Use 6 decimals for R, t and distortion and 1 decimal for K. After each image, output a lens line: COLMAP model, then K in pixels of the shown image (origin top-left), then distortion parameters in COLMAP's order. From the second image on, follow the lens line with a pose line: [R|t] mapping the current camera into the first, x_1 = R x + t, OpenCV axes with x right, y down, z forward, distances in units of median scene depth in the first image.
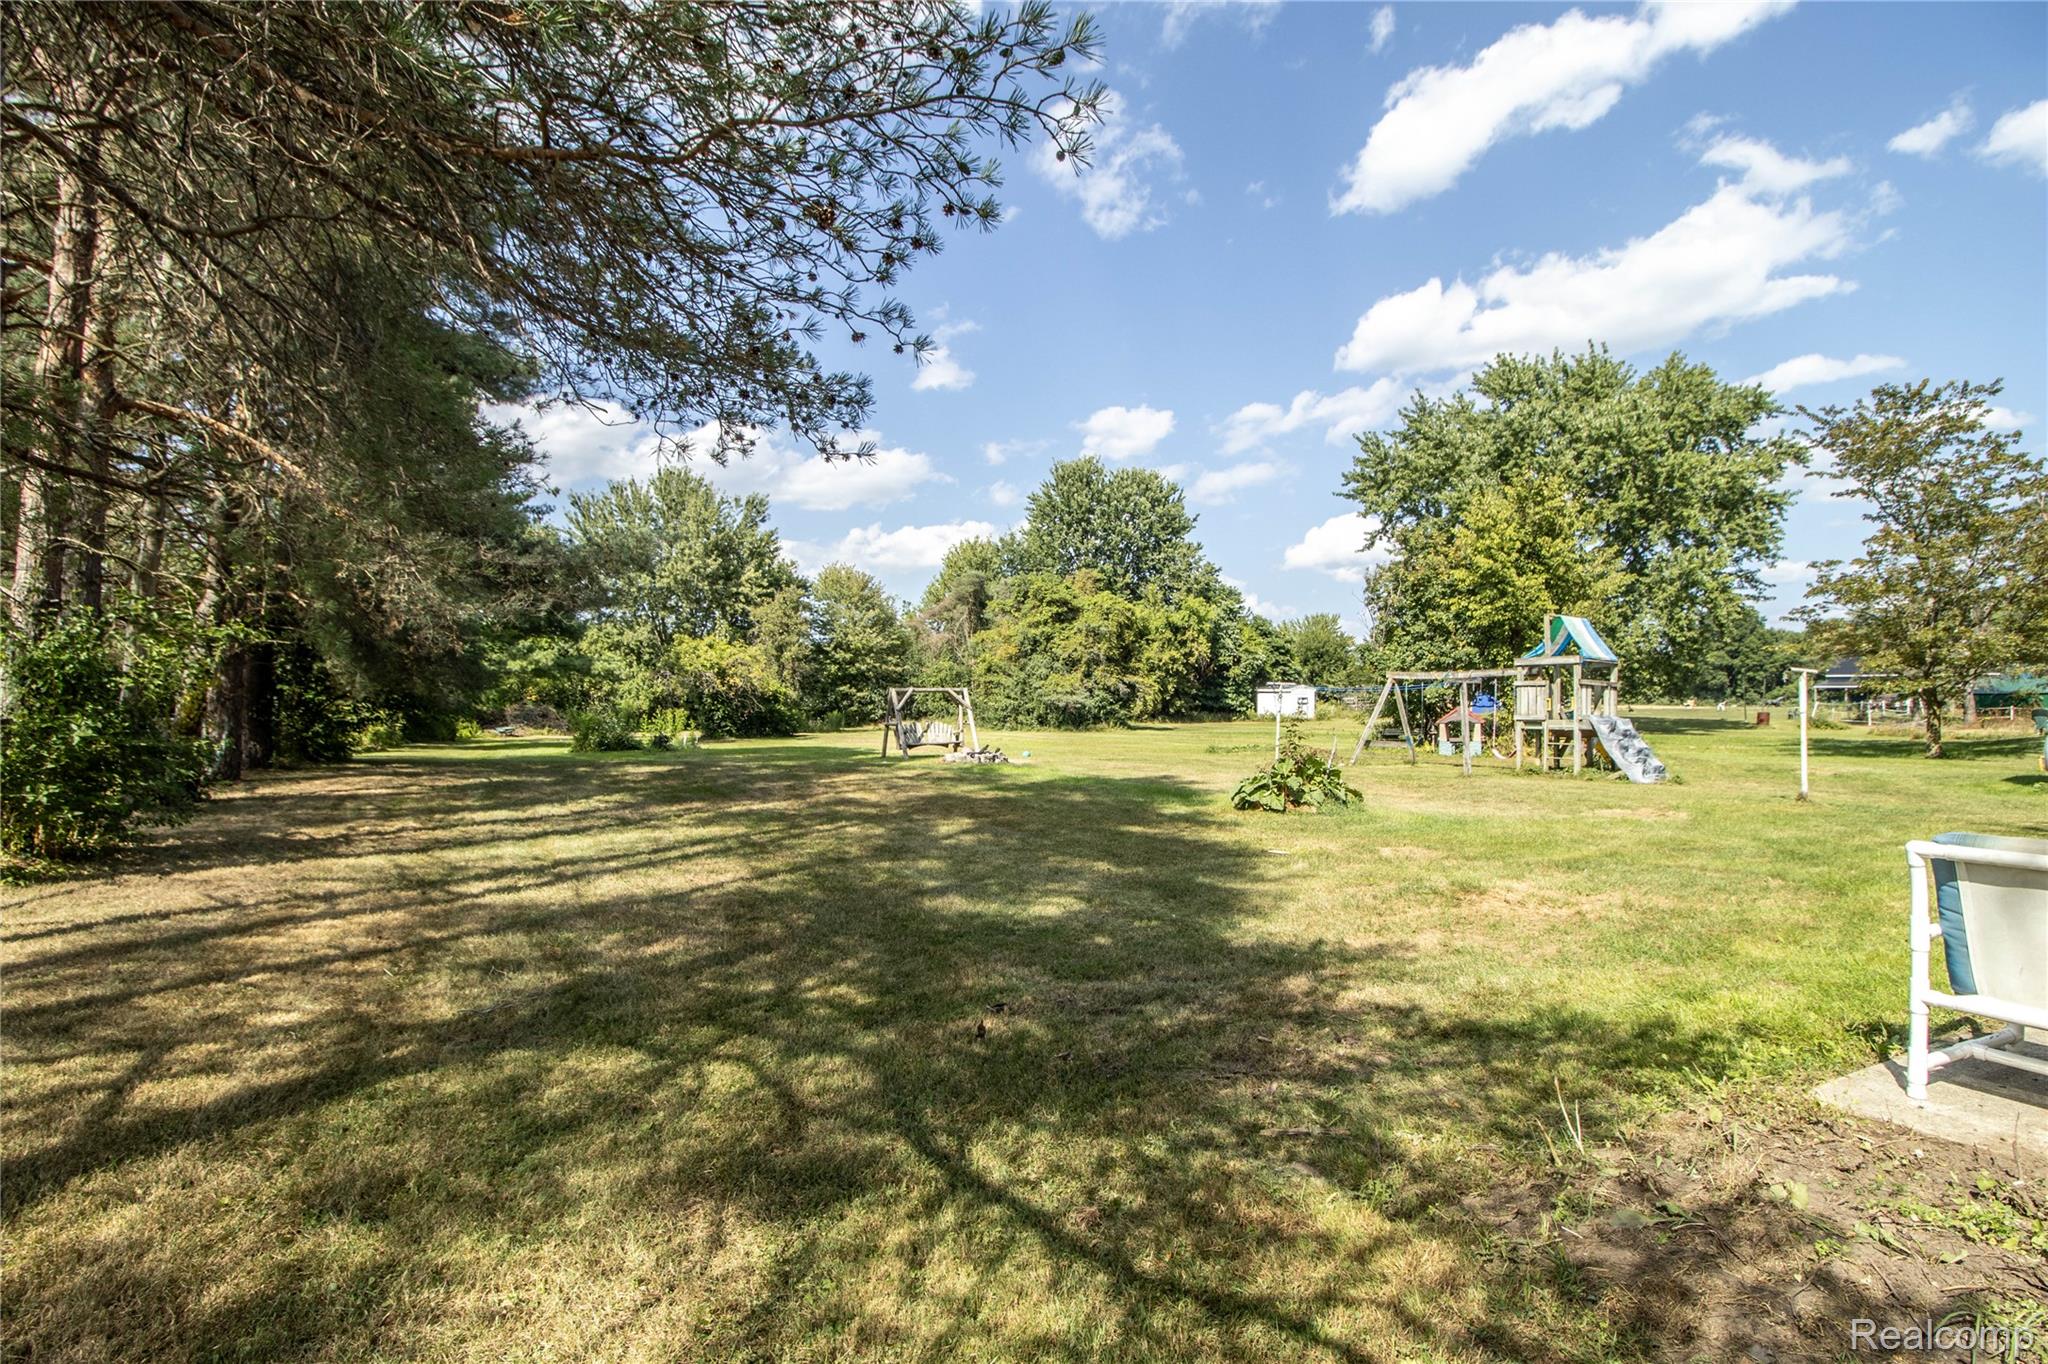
lens RADIAL K [[991.2, 0, 1025.3], [0, 991.2, 687.9], [0, 0, 1]] dist [-0.010941, -0.010458]
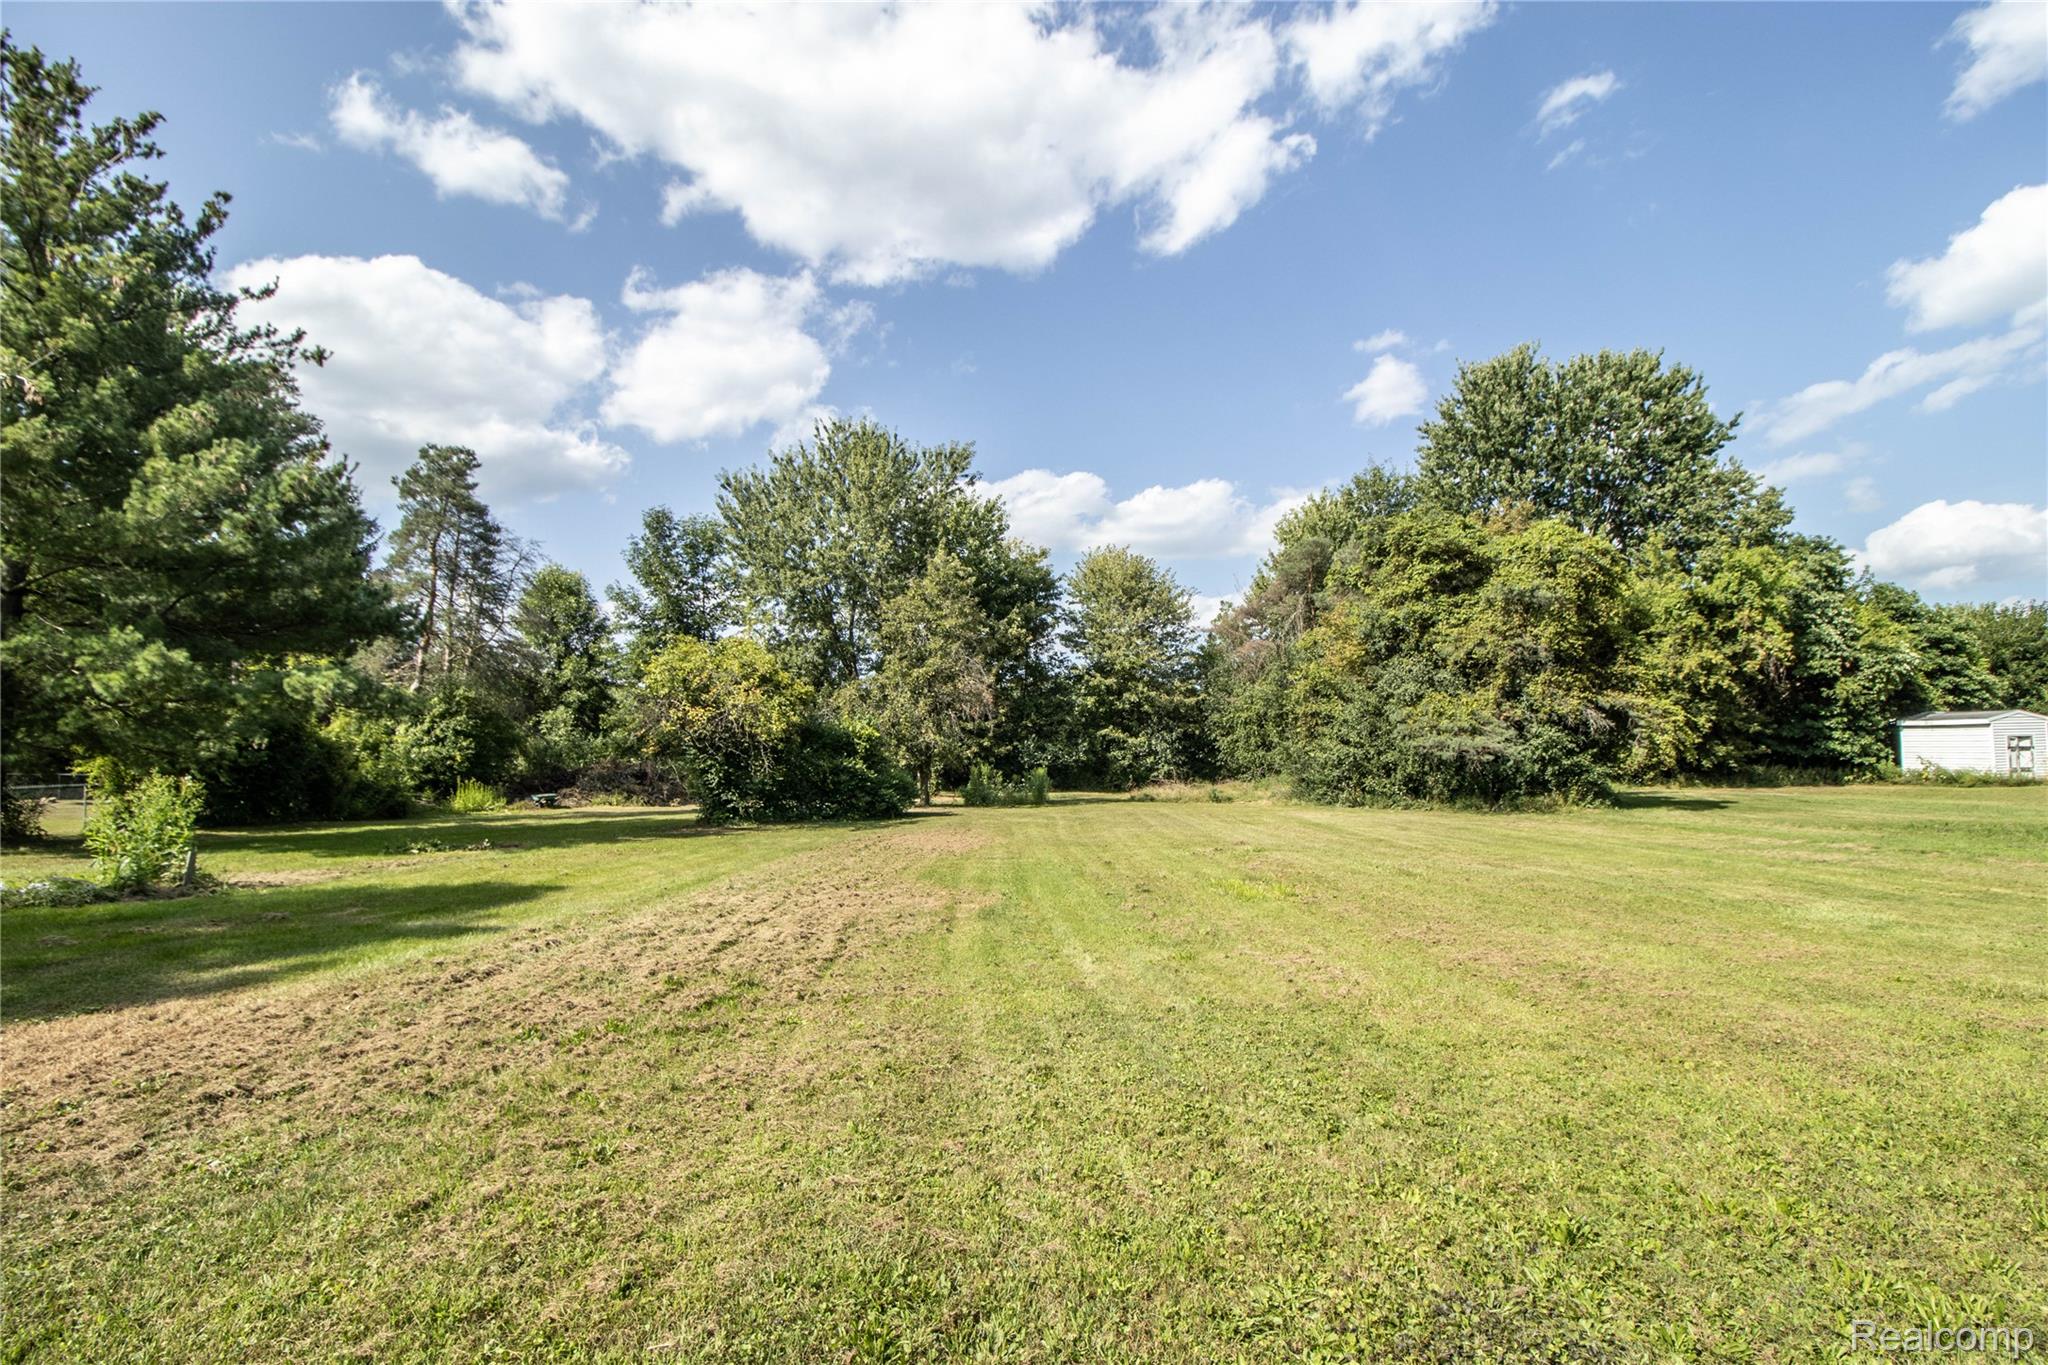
lens RADIAL K [[991.2, 0, 1010.0], [0, 991.2, 685.4], [0, 0, 1]] dist [-0.010941, -0.010458]
pose [[0.902032, -0.035278, -0.430226, 0.040754], [0.012501, 0.998372, -0.055654, 0.005517], [0.431489, 0.044824, 0.901004, 0.381877]]
